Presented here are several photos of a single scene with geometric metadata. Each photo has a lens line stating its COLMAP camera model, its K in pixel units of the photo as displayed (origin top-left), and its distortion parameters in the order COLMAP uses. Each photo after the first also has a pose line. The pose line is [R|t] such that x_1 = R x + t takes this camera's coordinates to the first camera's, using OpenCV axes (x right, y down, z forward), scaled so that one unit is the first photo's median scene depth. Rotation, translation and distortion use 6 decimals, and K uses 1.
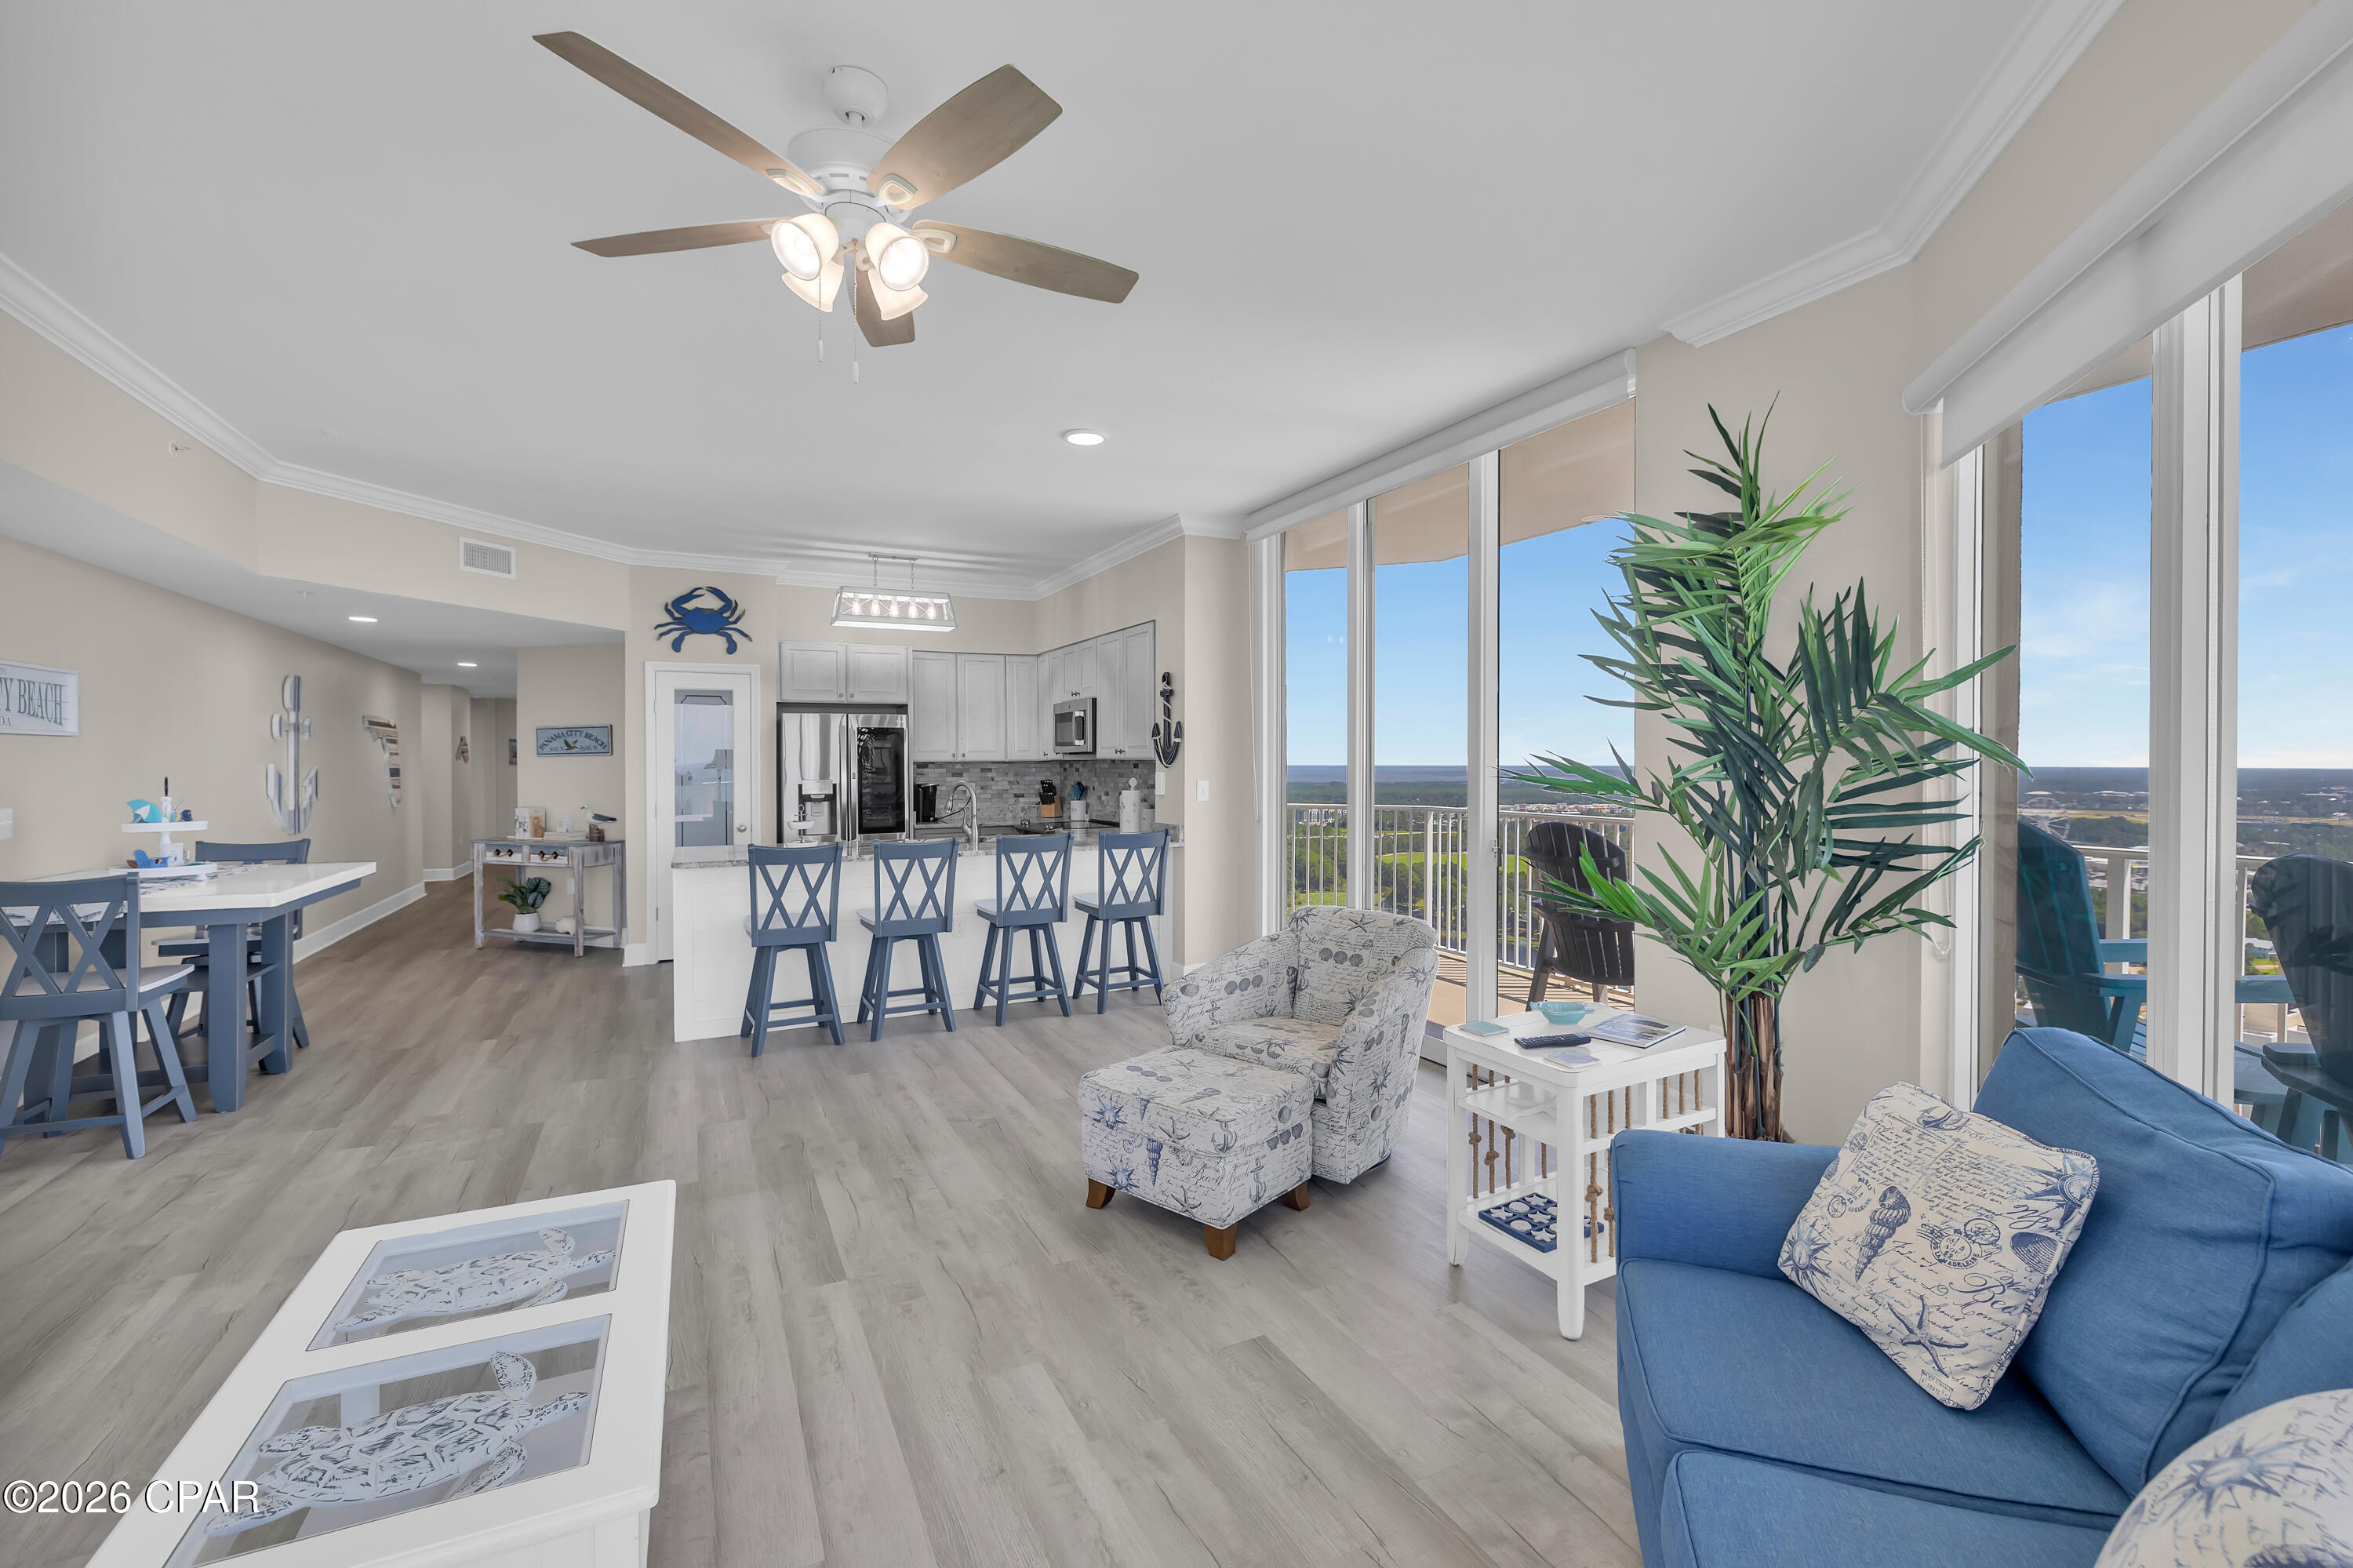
lens RADIAL K [[1012.6, 0, 1182.7], [0, 1012.6, 770.0], [0, 0, 1]] dist [0.000774, 0.000361]
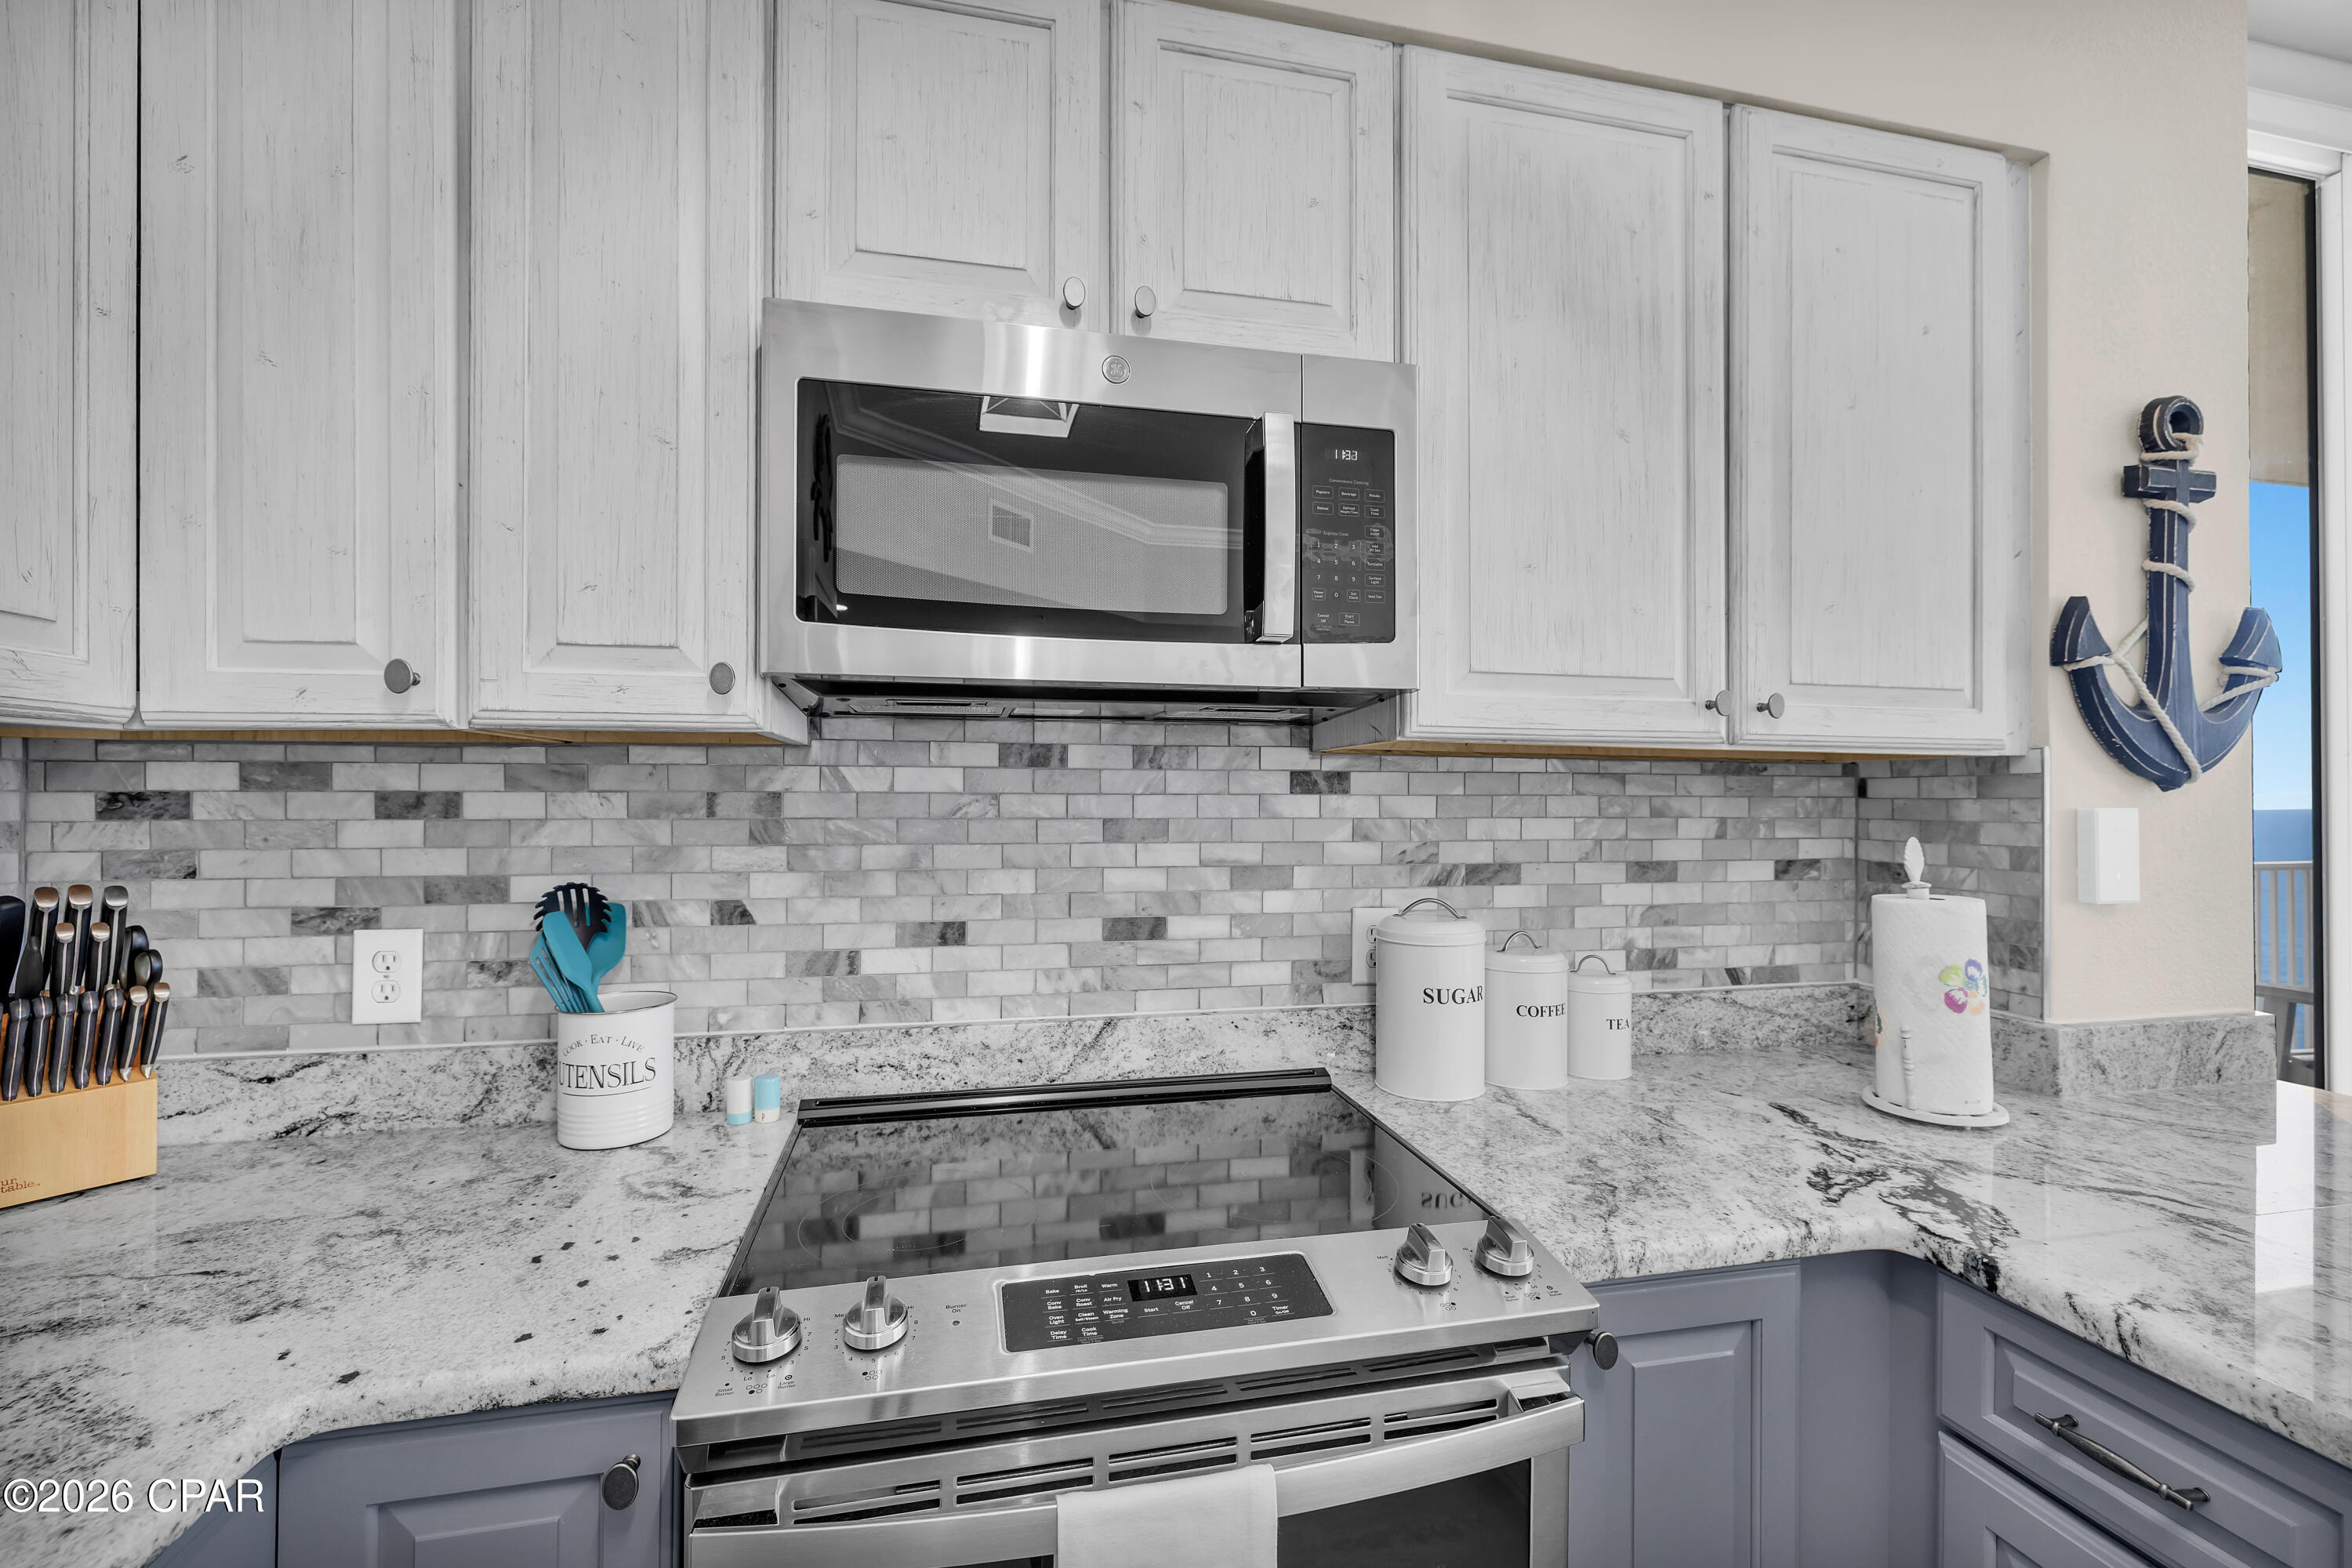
lens RADIAL K [[991.2, 0, 1175.5], [0, 991.2, 786.2], [0, 0, 1]] dist [-0.001810, 0.000126]
pose [[0.240681, 0.013366, 0.970512, -0.272919], [0.003718, 0.999885, -0.014693, -0.000275], [-0.970597, 0.007145, 0.240604, 1.057284]]
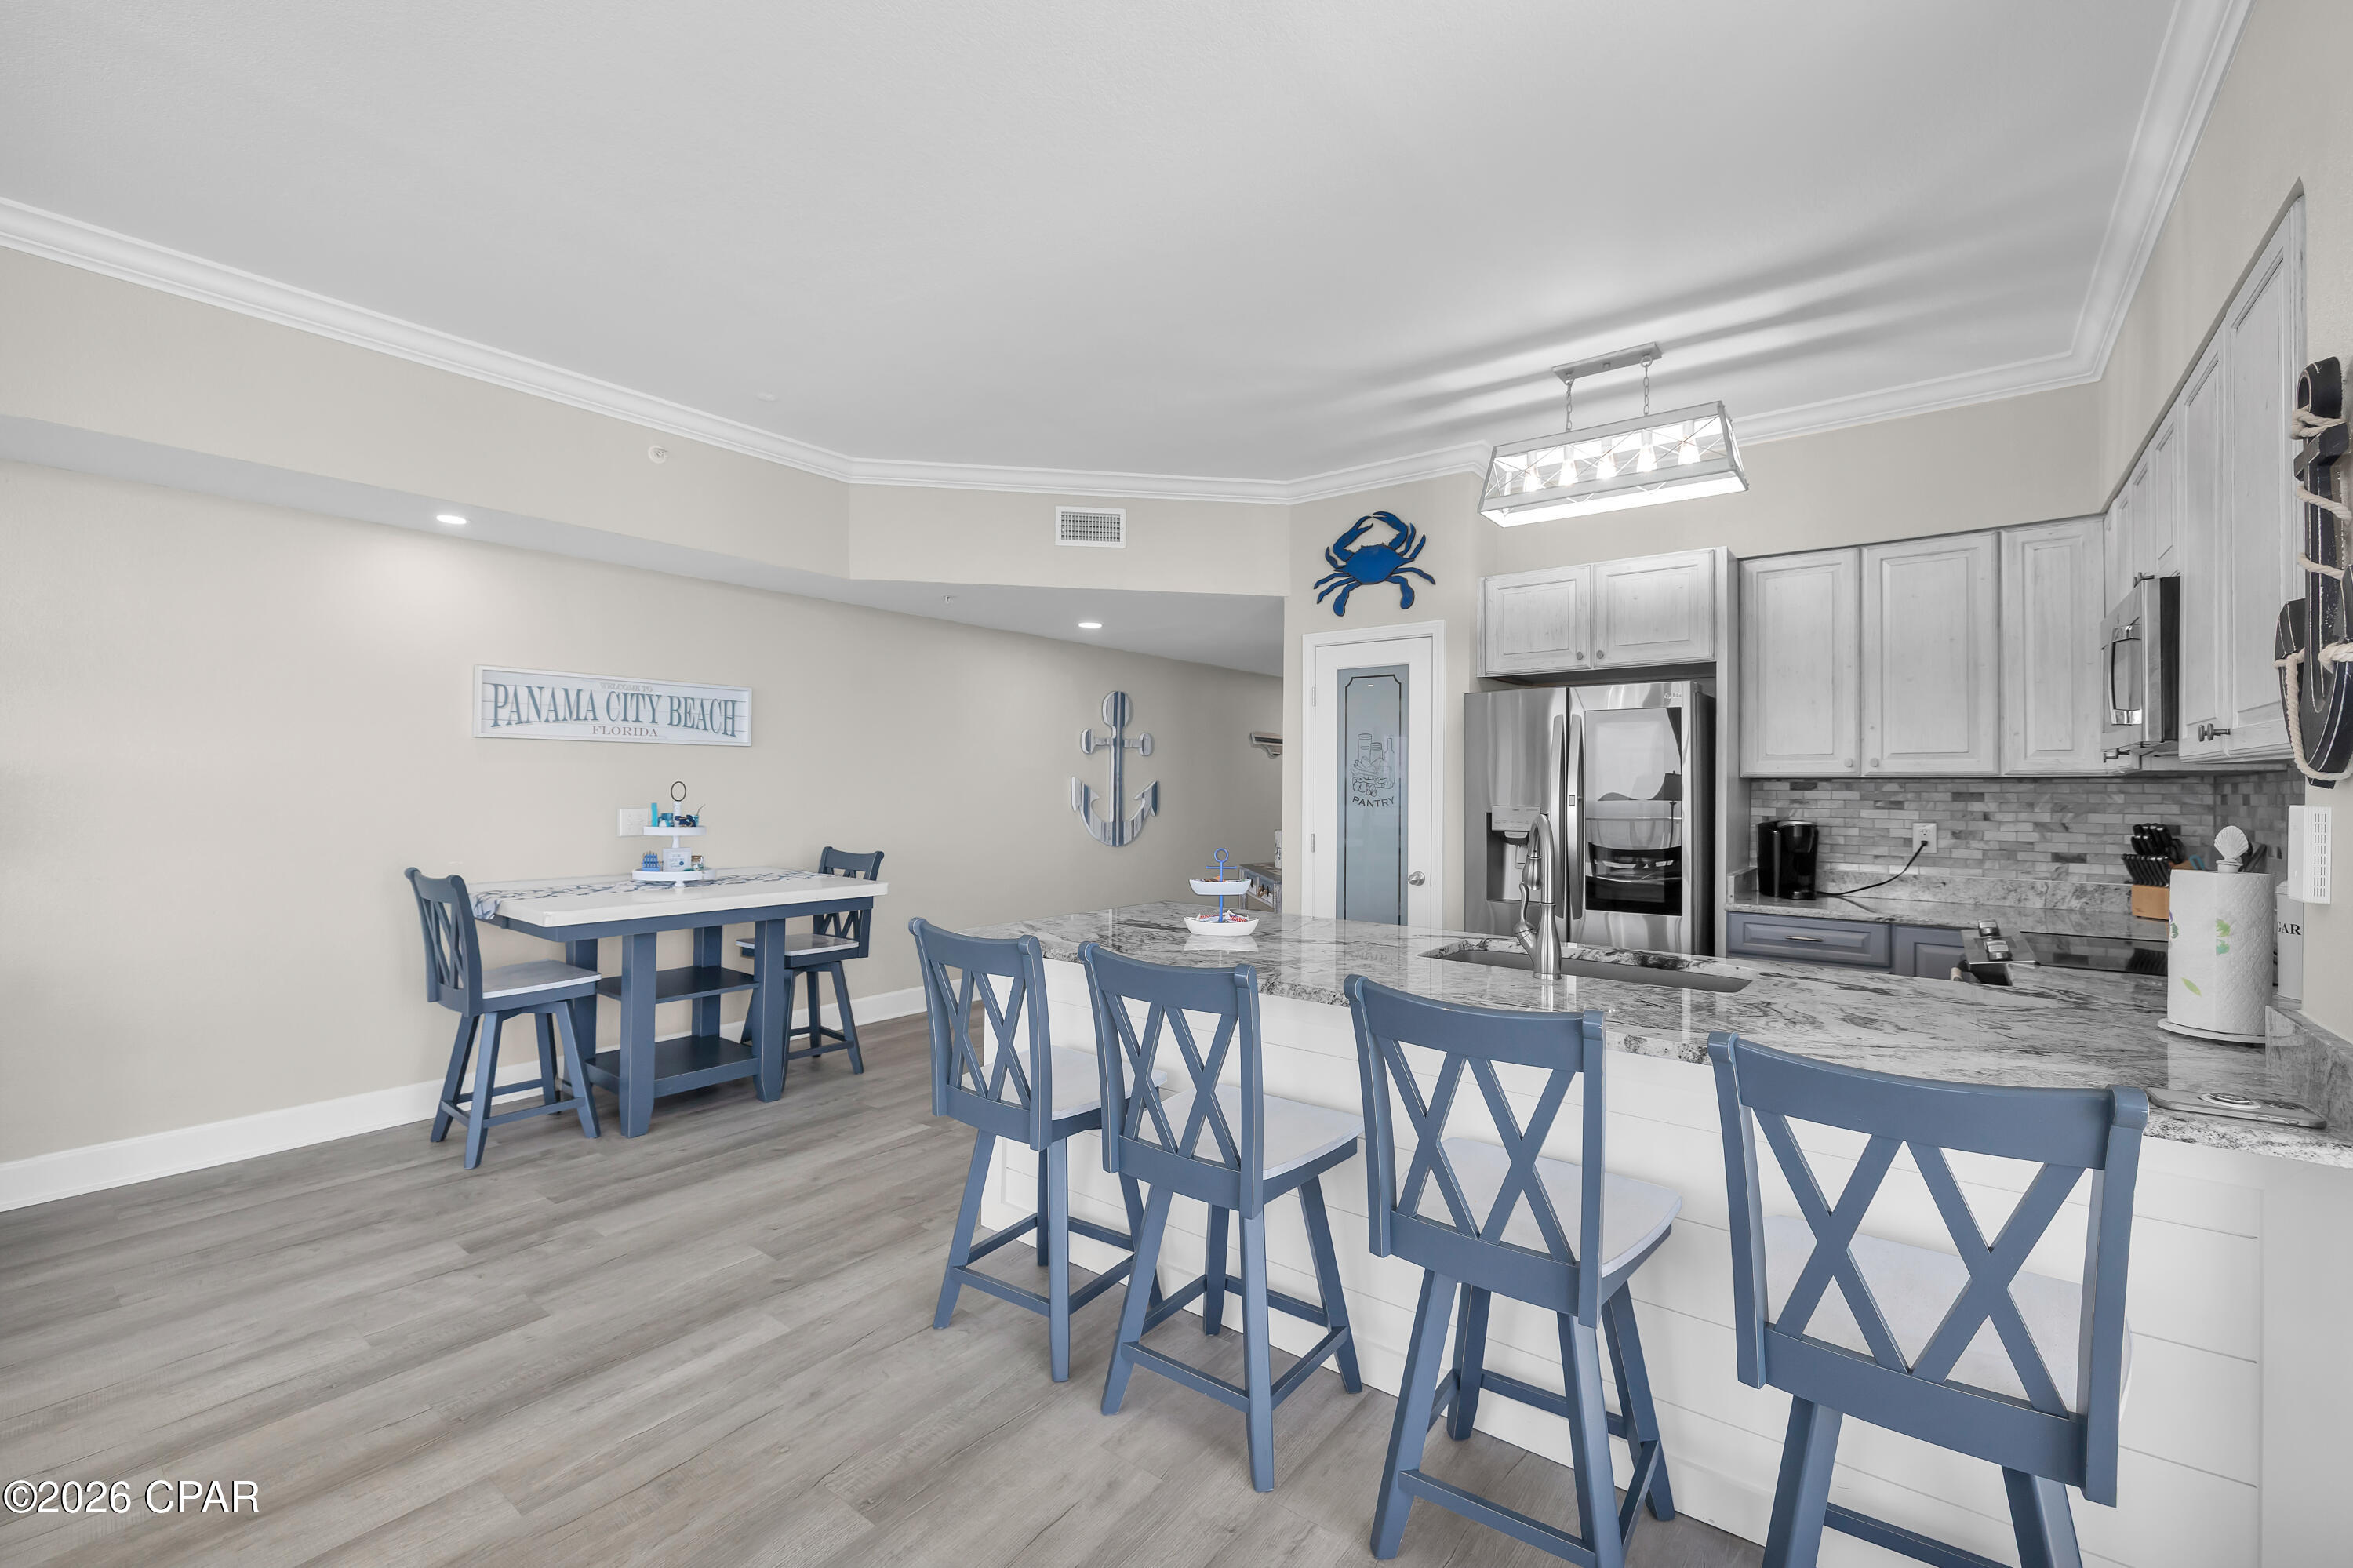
lens RADIAL K [[993.3, 0, 1172.4], [0, 993.3, 773.0], [0, 0, 1]] dist [-0.002708, -0.000355]
pose [[0.433043, -0.005141, -0.901359, 0.063574], [-0.016505, 0.999771, -0.013631, 0.002020], [0.901222, 0.020780, 0.432859, 0.609476]]
